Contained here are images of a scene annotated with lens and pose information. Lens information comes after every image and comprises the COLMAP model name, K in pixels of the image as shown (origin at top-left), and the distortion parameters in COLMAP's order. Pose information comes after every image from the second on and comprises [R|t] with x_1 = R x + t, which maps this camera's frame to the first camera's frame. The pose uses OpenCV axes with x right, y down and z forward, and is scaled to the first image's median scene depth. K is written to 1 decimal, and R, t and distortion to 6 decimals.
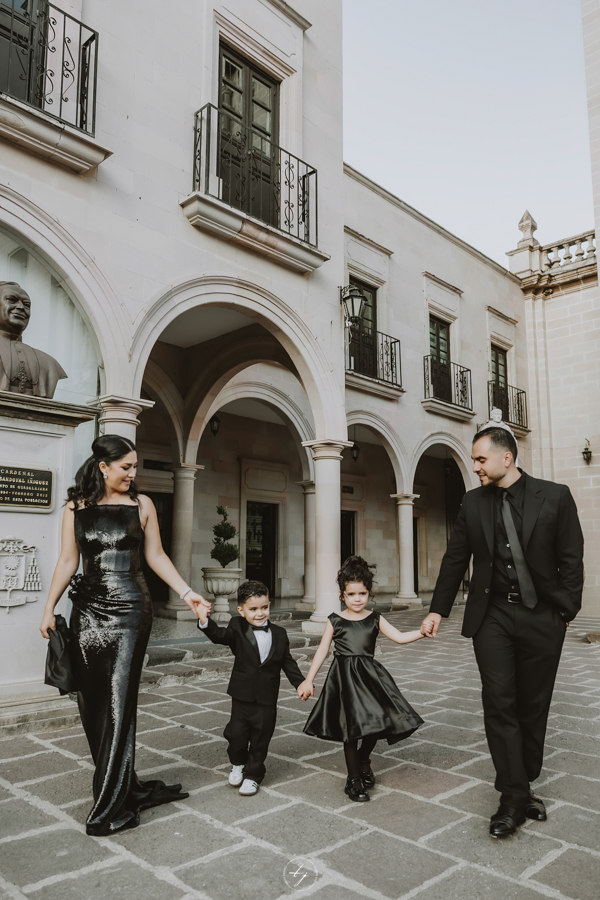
lens RADIAL K [[680.6, 0, 291.9], [0, 680.6, 467.6], [0, 0, 1]] dist [0.000529, 0.001670]
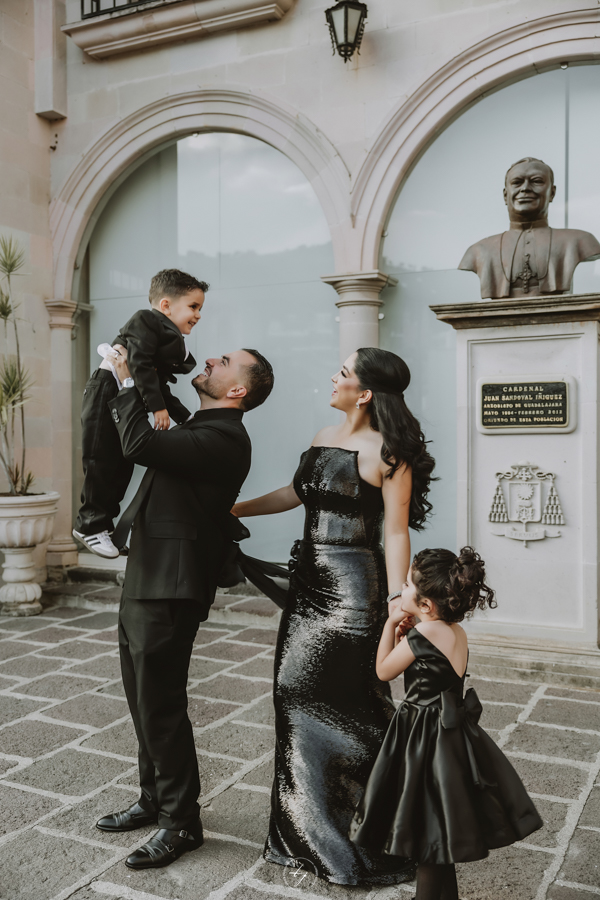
lens RADIAL K [[896.9, 0, 300.0], [0, 896.9, 450.0], [0, 0, 1]] dist [0.013923, 0.003713]
pose [[0.321958, 0.002217, -0.946751, 0.197730], [0.138887, 0.989068, 0.049546, -0.003895], [0.936511, -0.147444, 0.318130, 0.120930]]
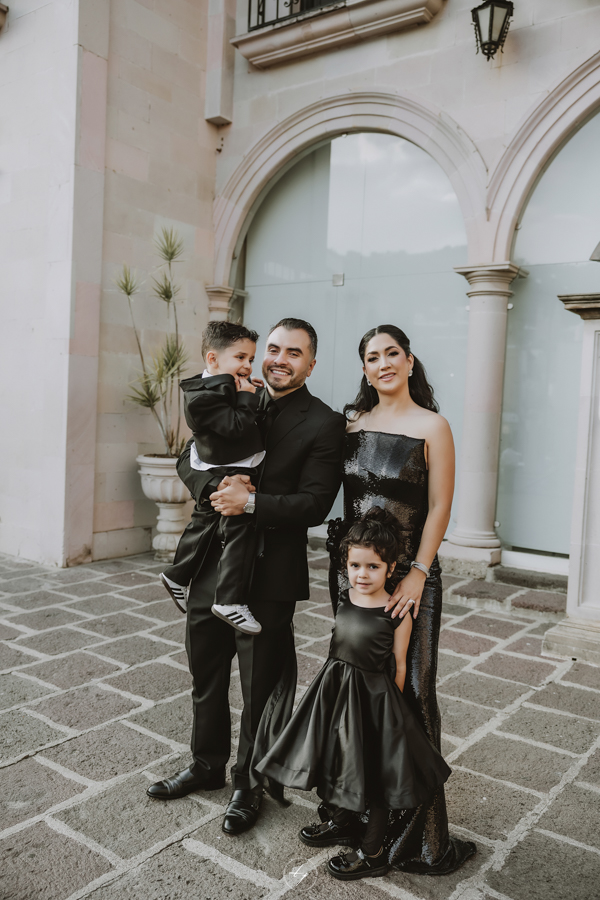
lens RADIAL K [[771.5, 0, 300.0], [0, 771.5, 450.0], [0, 0, 1]] dist [0.003633, 0.005084]
pose [[0.152510, 0.048366, -0.987118, 0.168222], [0.097332, 0.993211, 0.063703, -0.003864], [0.983497, -0.105794, 0.146767, 0.138116]]
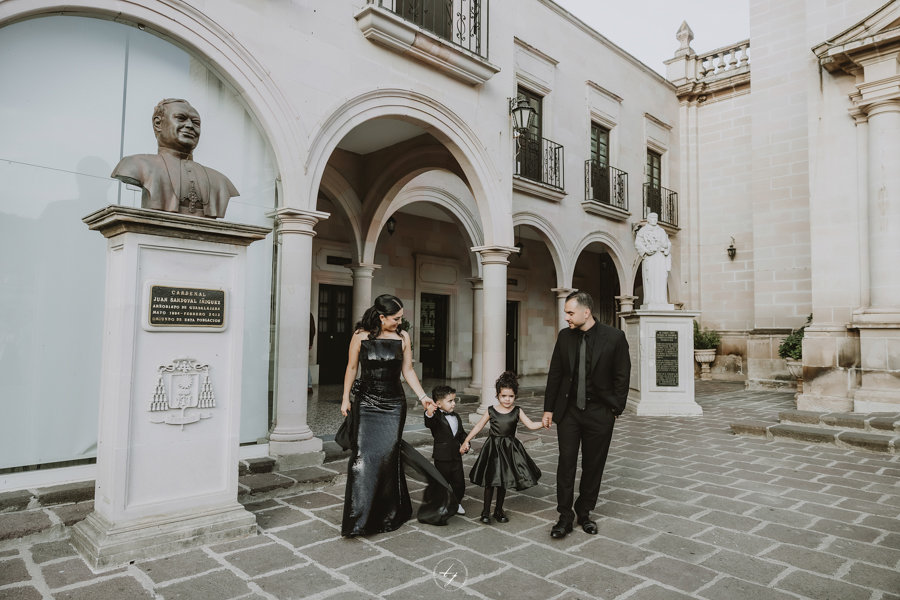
lens RADIAL K [[595.0, 0, 450.0], [0, 595.0, 300.0], [0, 0, 1]] dist [0.004544, 0.000627]
pose [[0.999734, 0.009941, -0.020826, 0.001236], [-0.008275, 0.996872, 0.078597, -0.018718], [0.021543, -0.078403, 0.996689, 0.041809]]
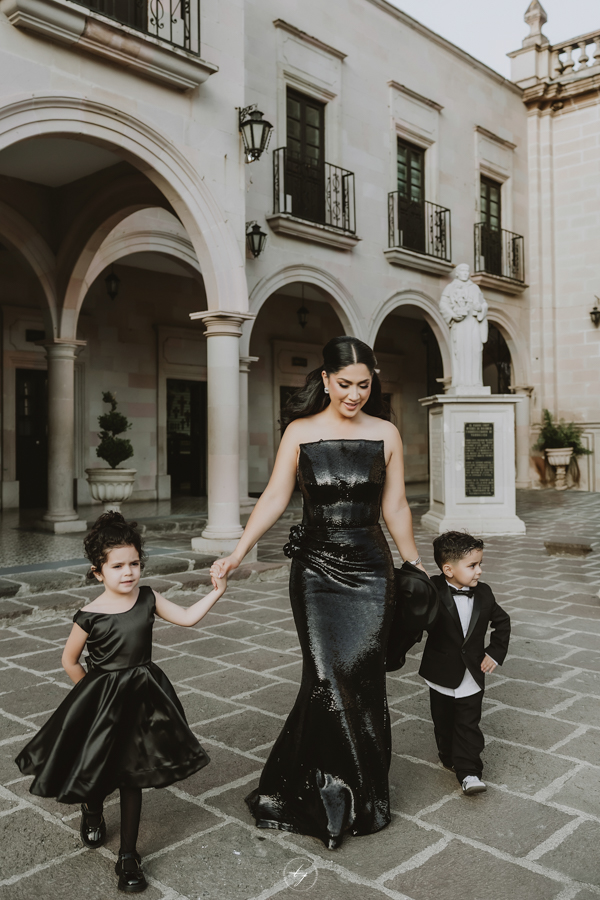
lens RADIAL K [[831.1, 0, 301.5], [0, 831.1, 430.3], [0, 0, 1]] dist [-0.008175, 0.014212]
pose [[0.999462, -0.011336, 0.030790, 0.073879], [0.007347, 0.991916, 0.126686, -0.016466], [-0.031977, -0.126392, 0.991465, 0.018558]]
